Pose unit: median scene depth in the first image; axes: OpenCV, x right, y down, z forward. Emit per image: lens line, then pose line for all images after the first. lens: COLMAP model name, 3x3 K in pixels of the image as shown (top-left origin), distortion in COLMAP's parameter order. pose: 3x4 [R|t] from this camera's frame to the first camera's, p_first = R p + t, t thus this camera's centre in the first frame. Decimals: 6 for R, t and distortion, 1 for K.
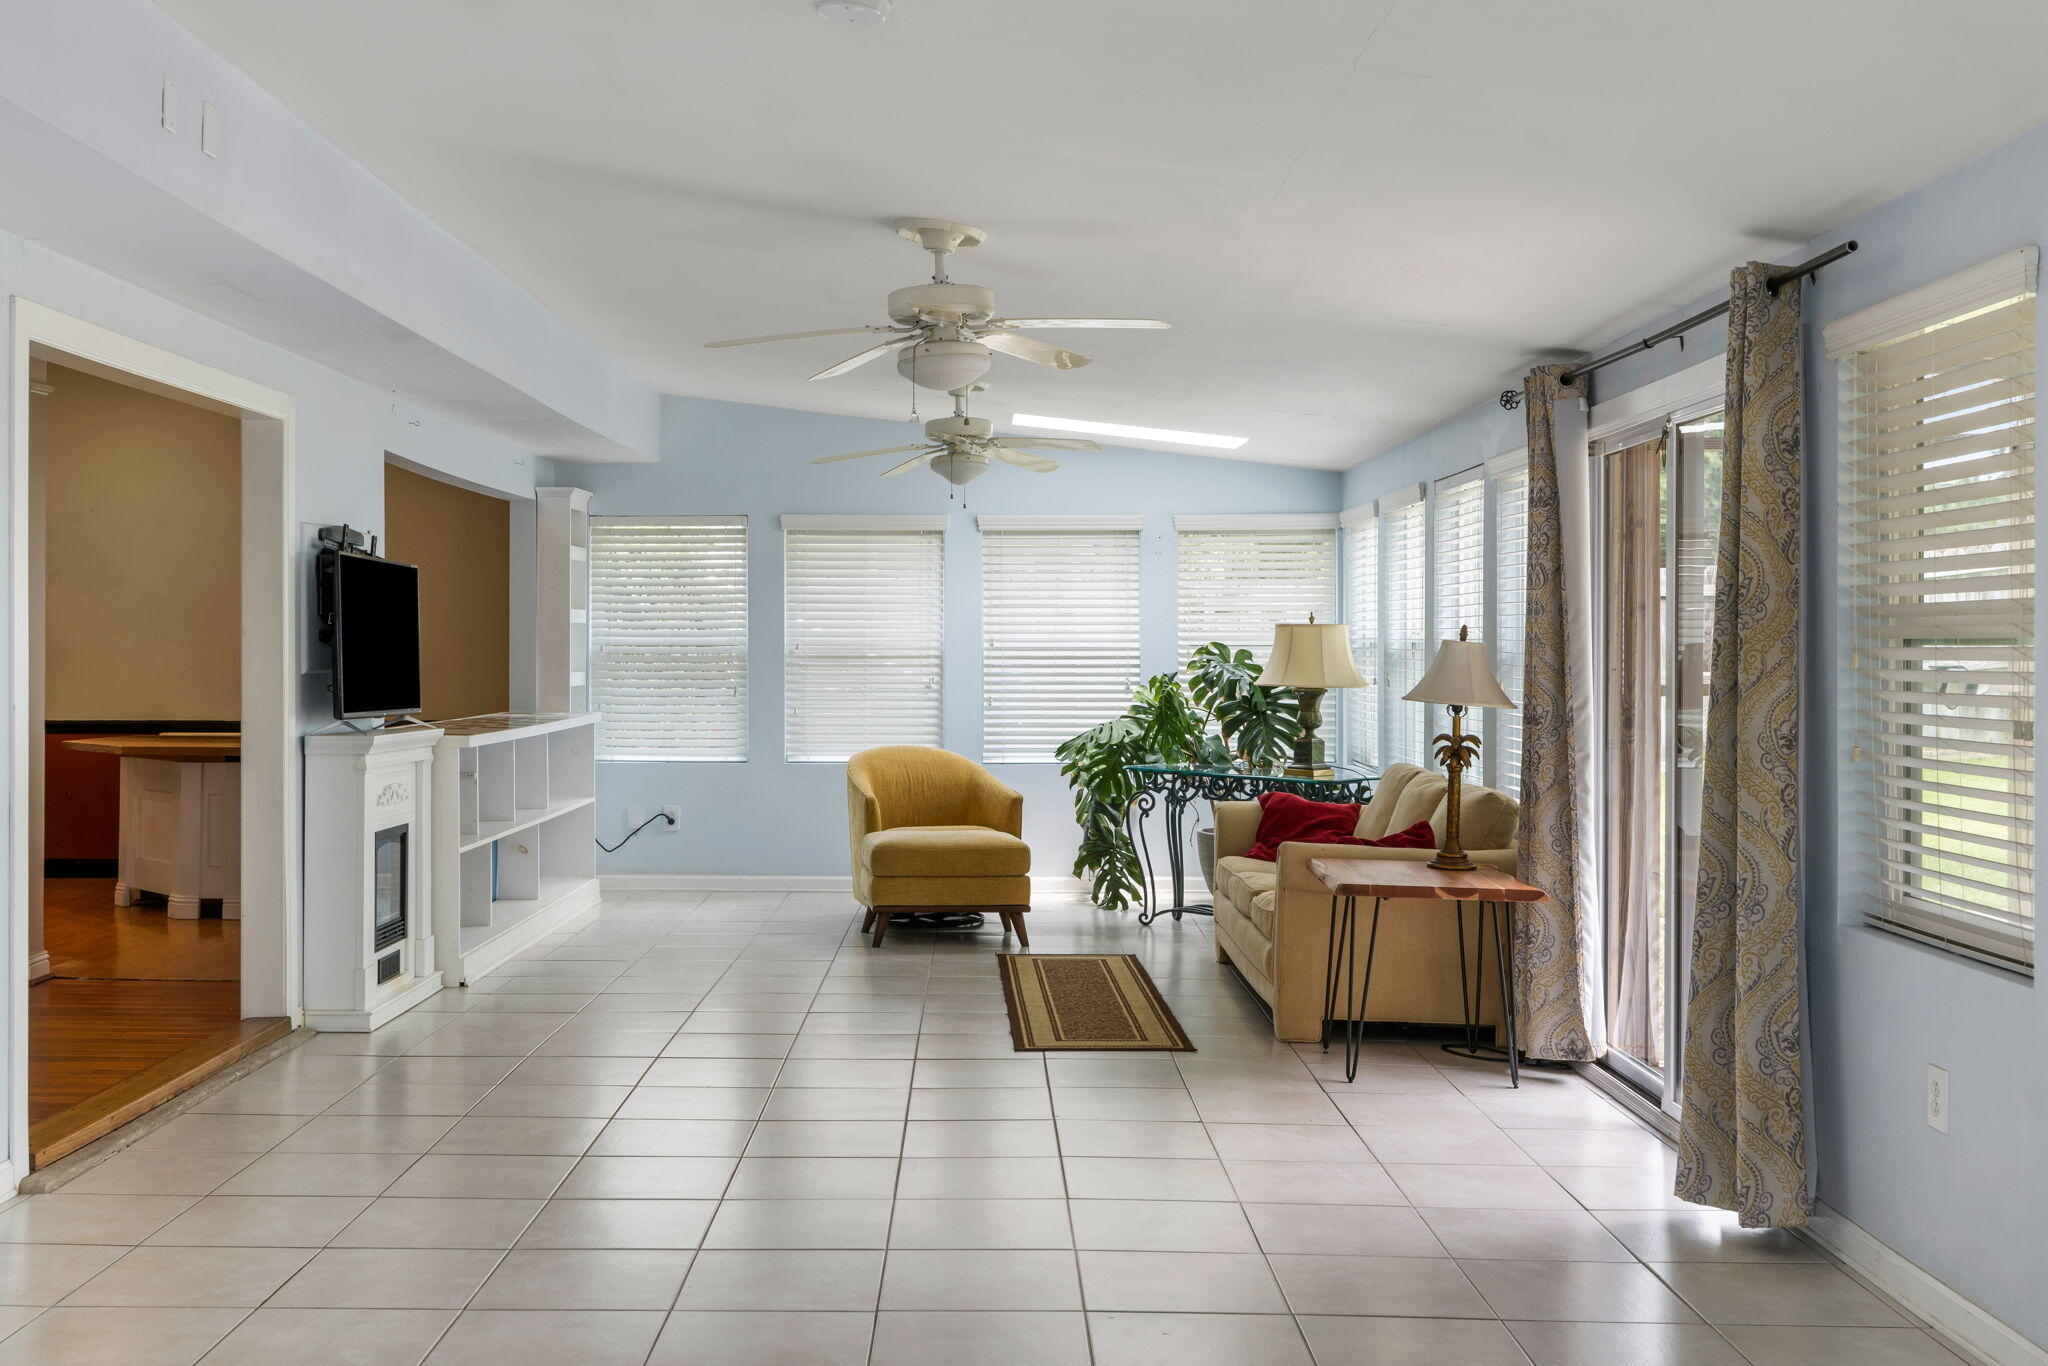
lens RADIAL K [[1970.7, 0, 1025.5], [0, 1970.7, 634.2], [0, 0, 1]] dist [-0.010196, -0.009751]
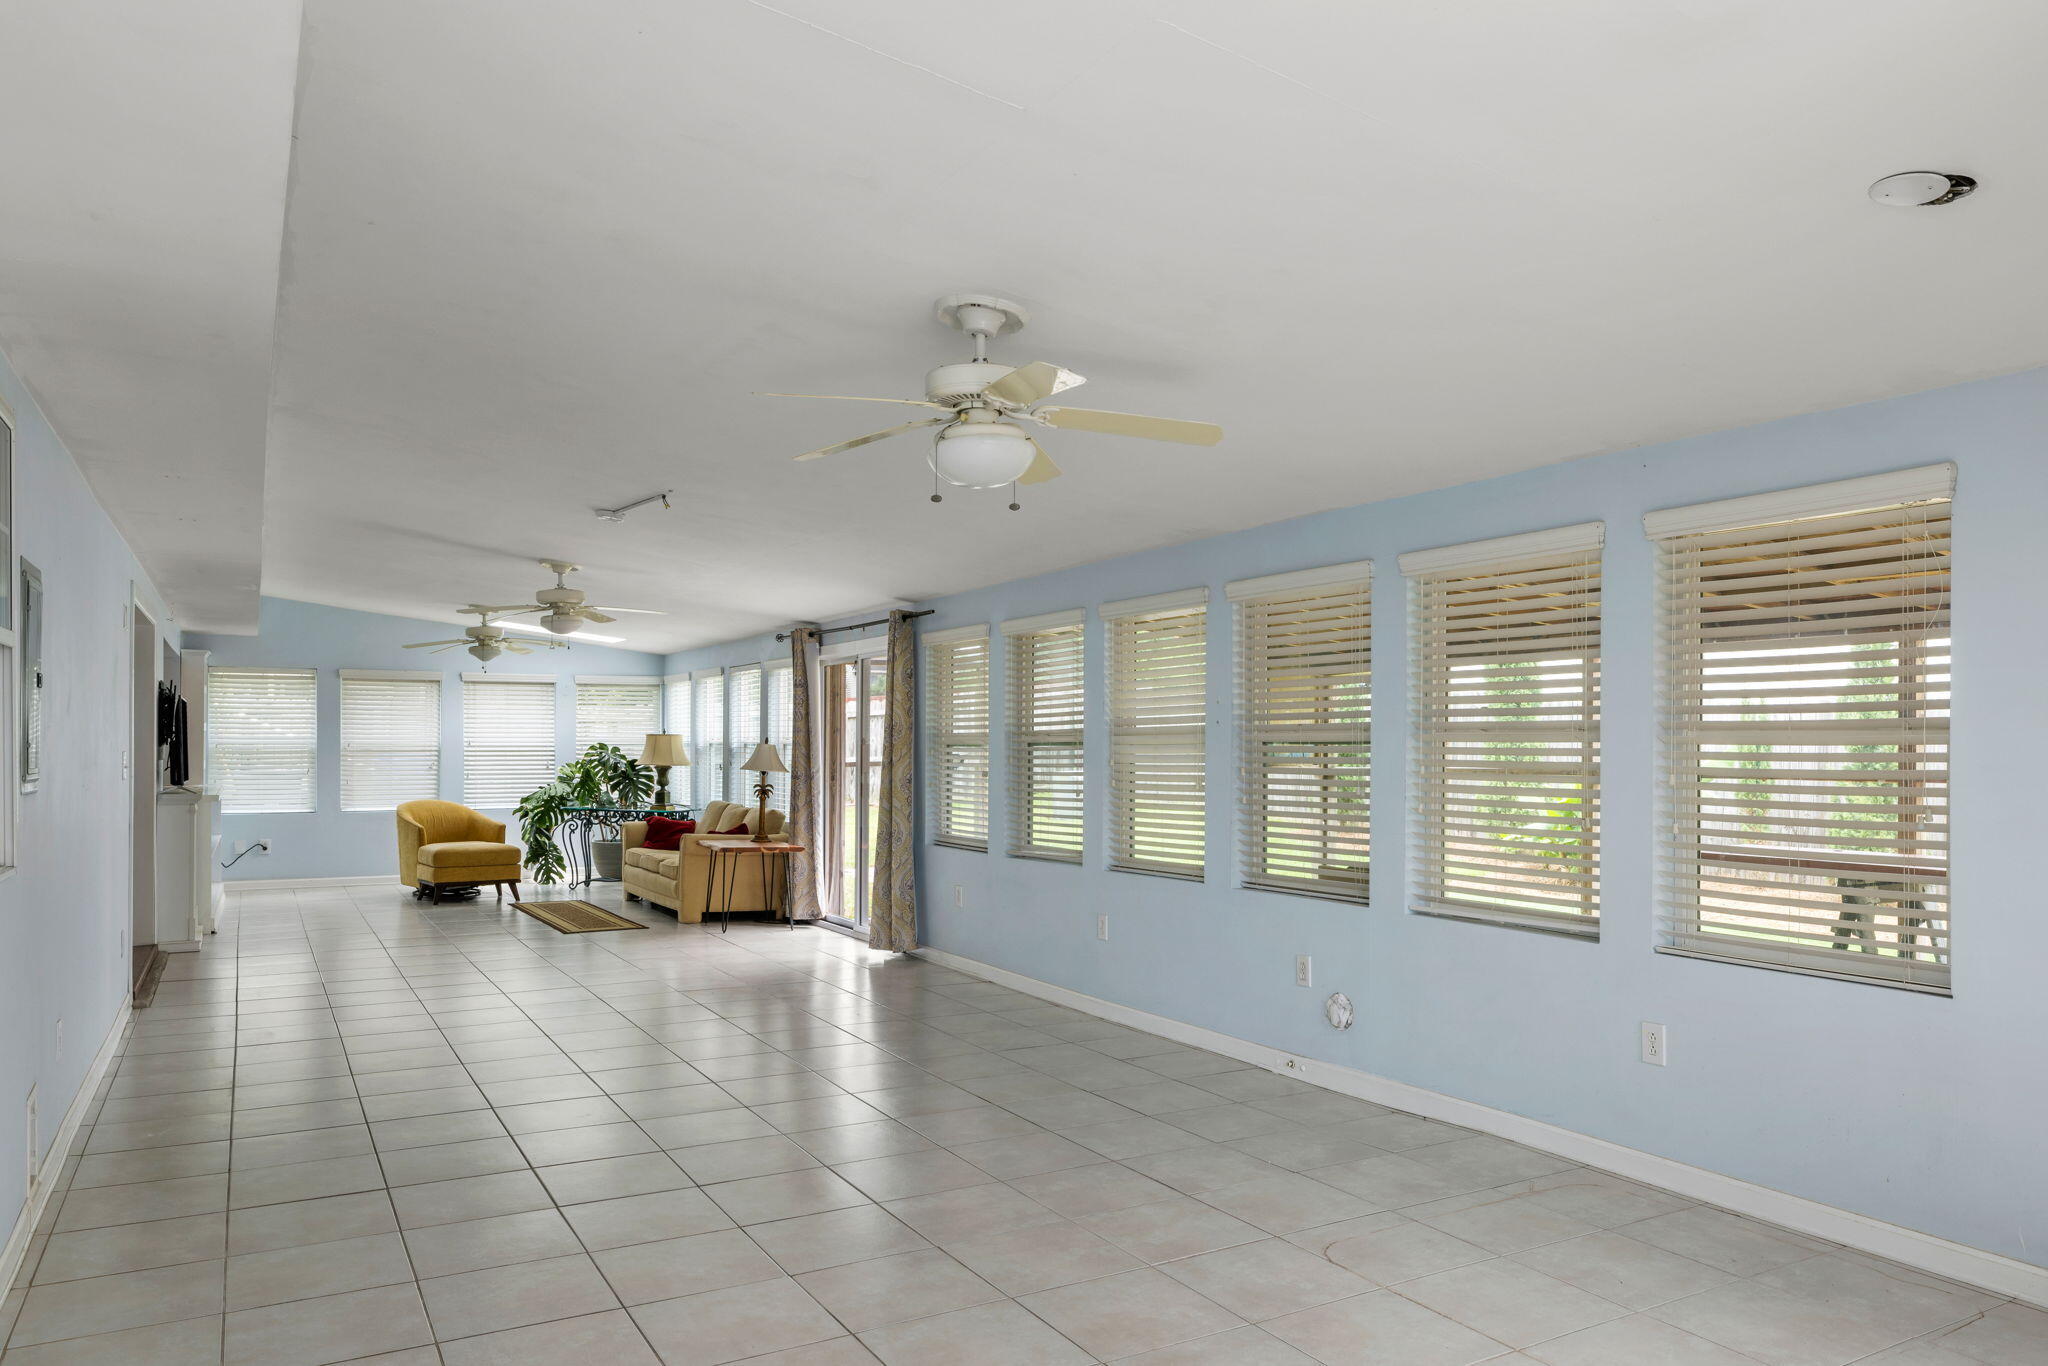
lens RADIAL K [[1446.1, 0, 1024.0], [0, 1446.1, 683.0], [0, 0, 1]] dist [-0.005739, -0.001695]
pose [[0.872132, 0.020572, 0.488838, -0.287560], [-0.003911, 0.999377, -0.035079, -0.007922], [-0.489255, 0.028681, 0.871669, -0.528990]]
